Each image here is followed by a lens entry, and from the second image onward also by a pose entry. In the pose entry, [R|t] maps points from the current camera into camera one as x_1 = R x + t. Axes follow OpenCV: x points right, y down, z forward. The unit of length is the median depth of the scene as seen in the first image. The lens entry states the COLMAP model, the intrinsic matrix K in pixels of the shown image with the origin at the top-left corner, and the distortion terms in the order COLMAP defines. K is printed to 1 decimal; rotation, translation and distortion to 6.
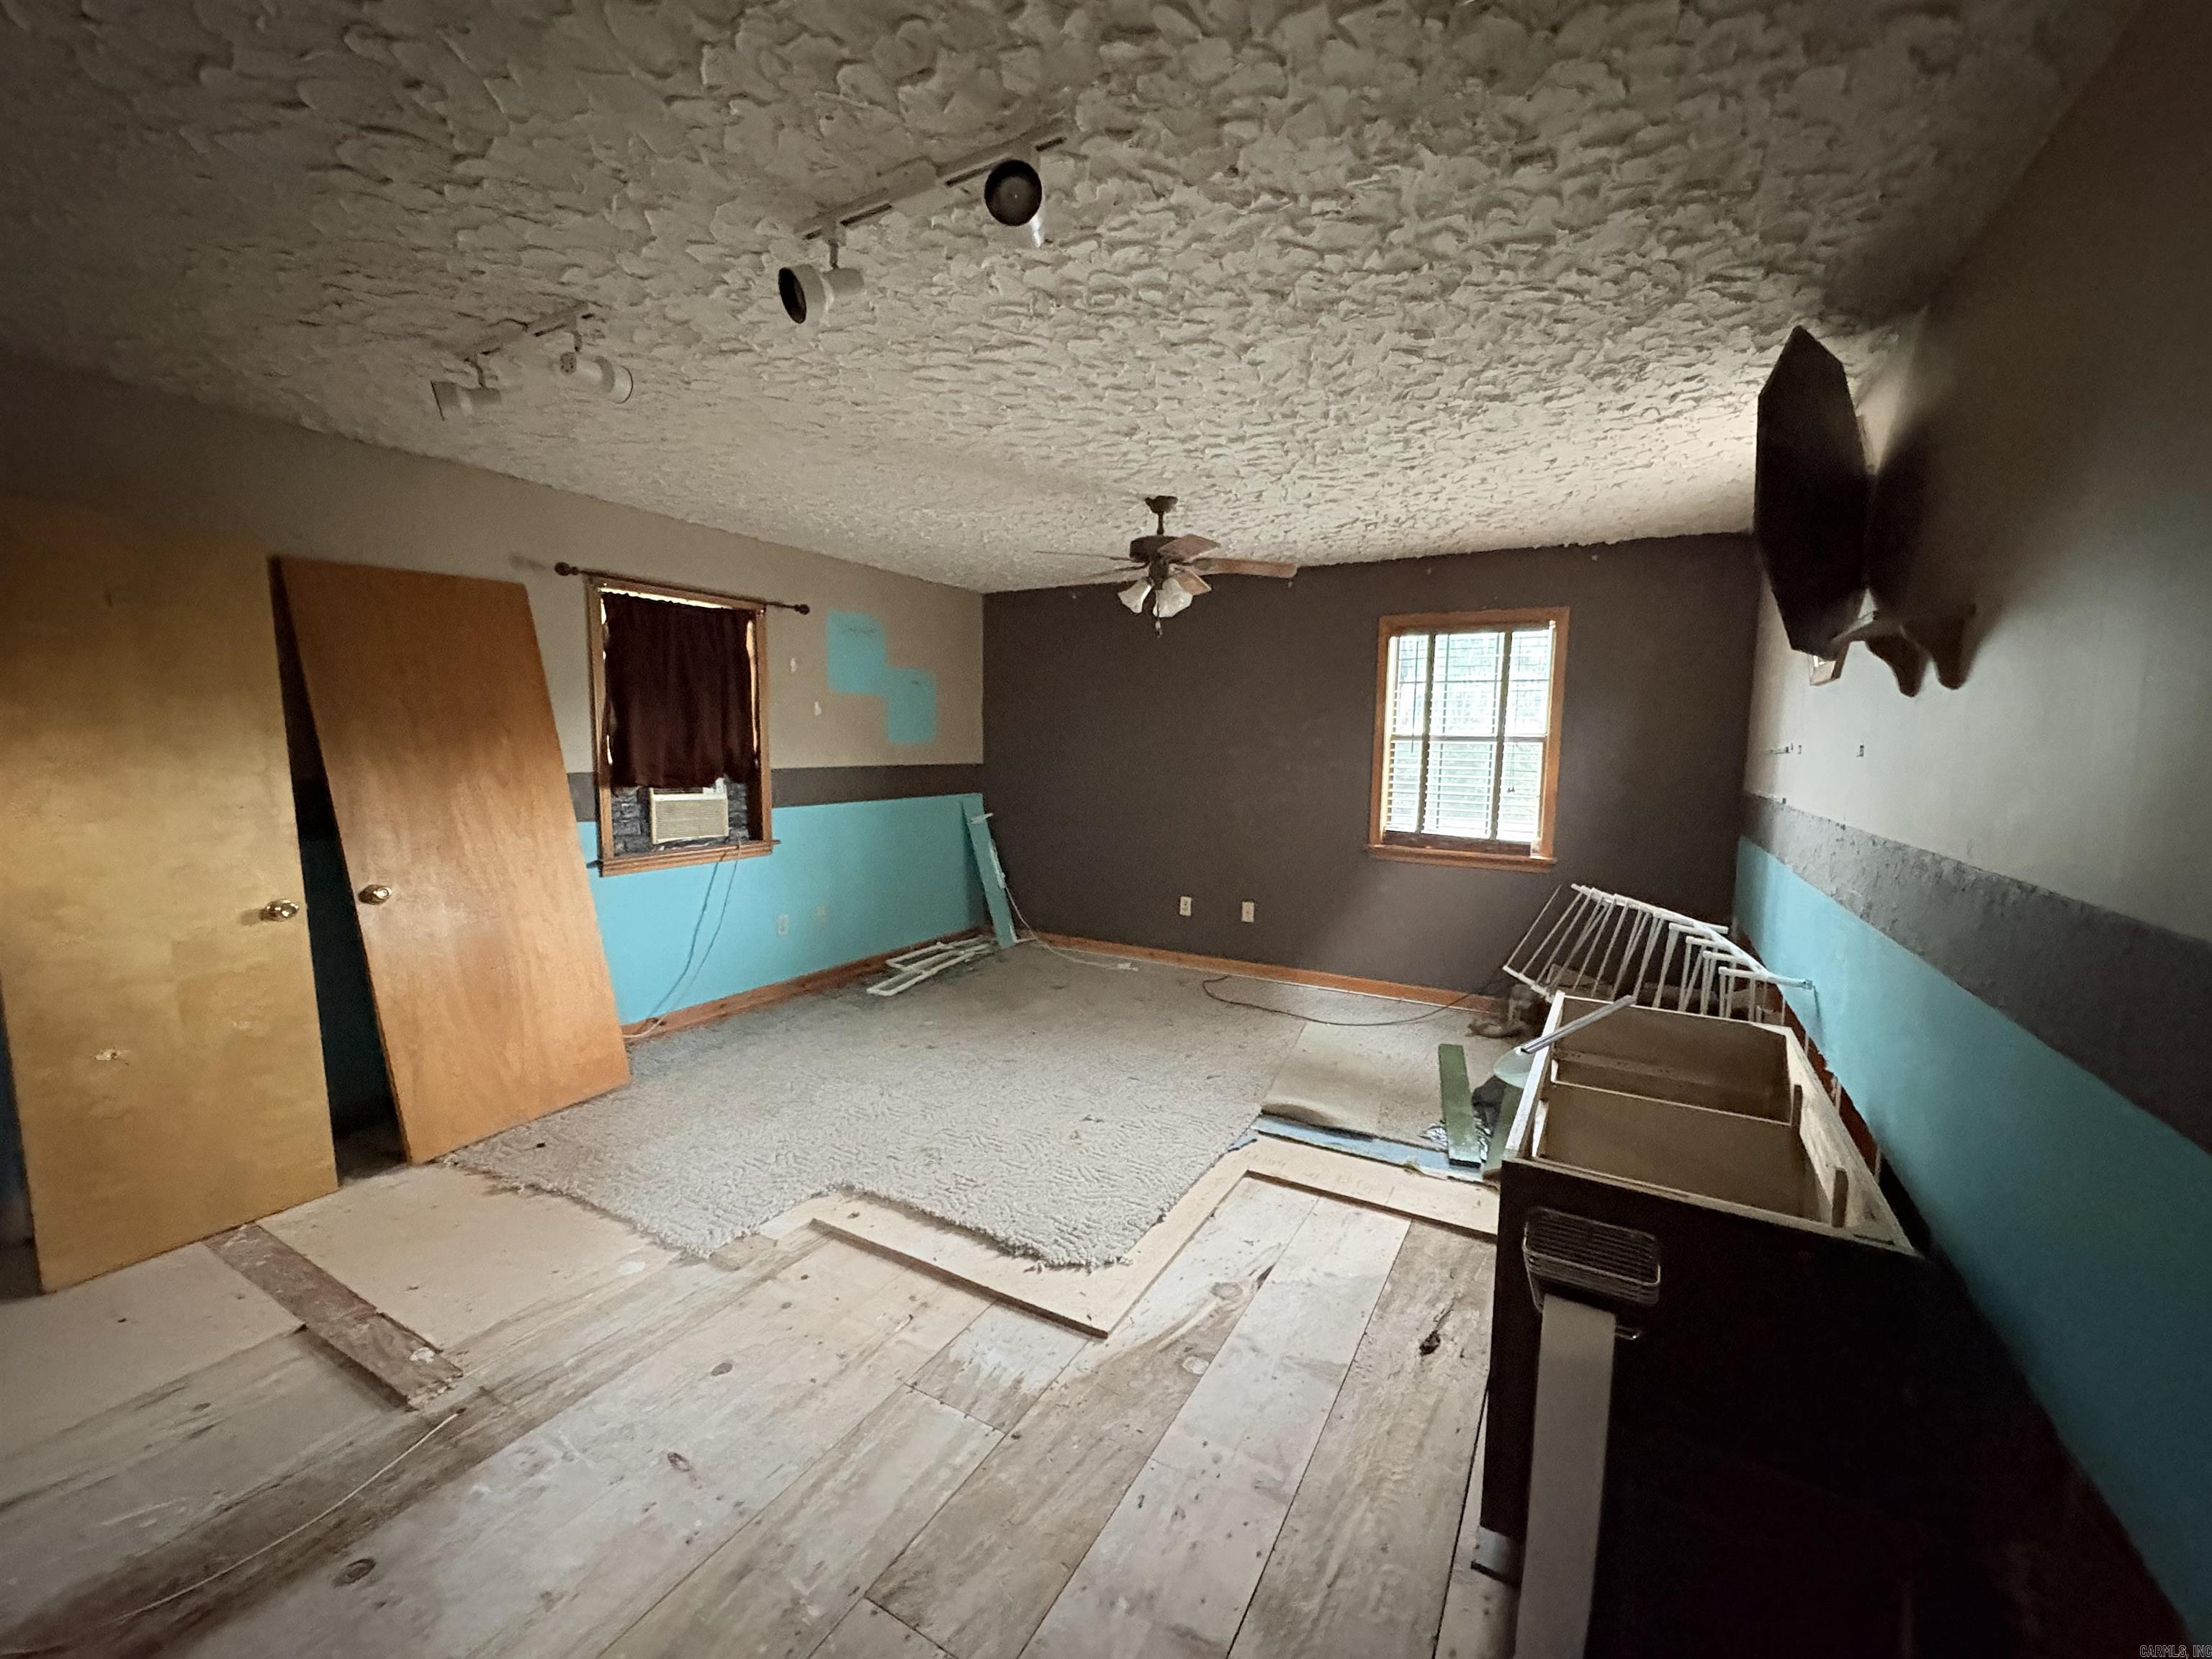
lens RADIAL K [[879.3, 0, 1111.0], [0, 879.3, 836.1], [0, 0, 1]] dist [-0.002585, 0.001107]
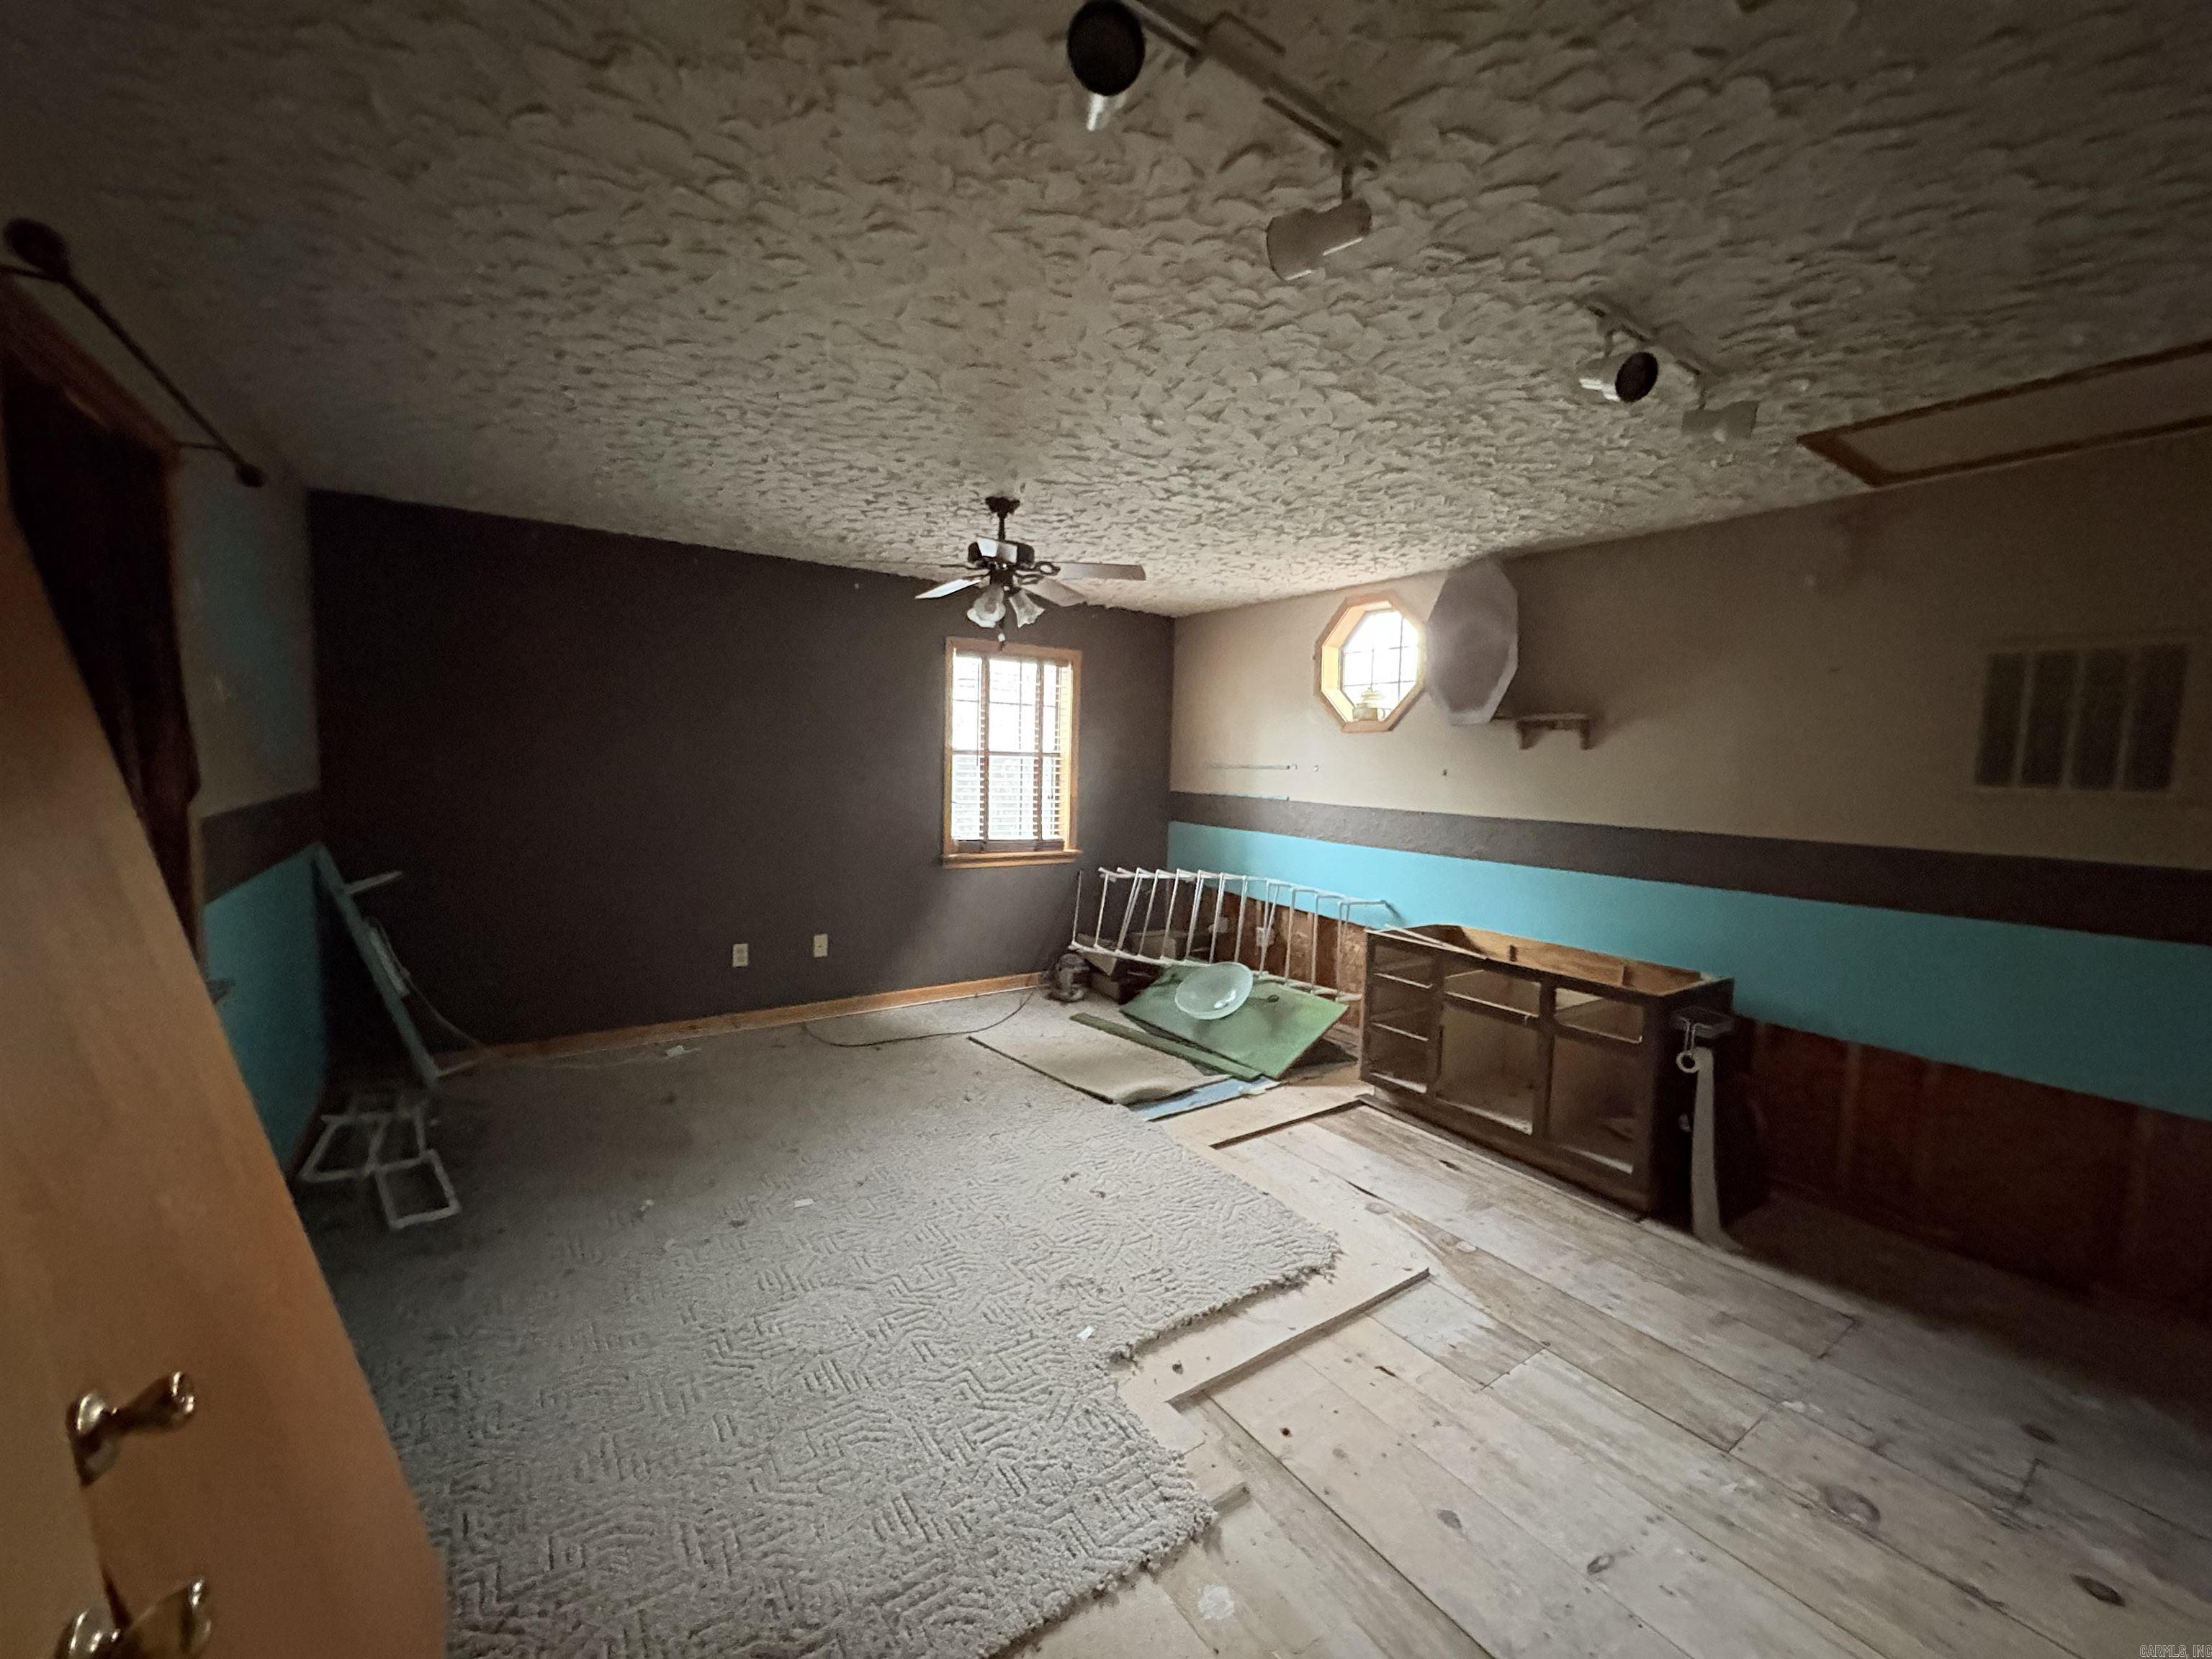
lens RADIAL K [[879.3, 0, 1095.5], [0, 879.3, 835.7], [0, 0, 1]] dist [-0.002585, 0.001107]
pose [[0.440562, -0.083263, 0.893853, -0.803528], [0.077782, 0.995486, 0.054393, -0.081271], [-0.894346, 0.045562, 0.445050, 0.552301]]
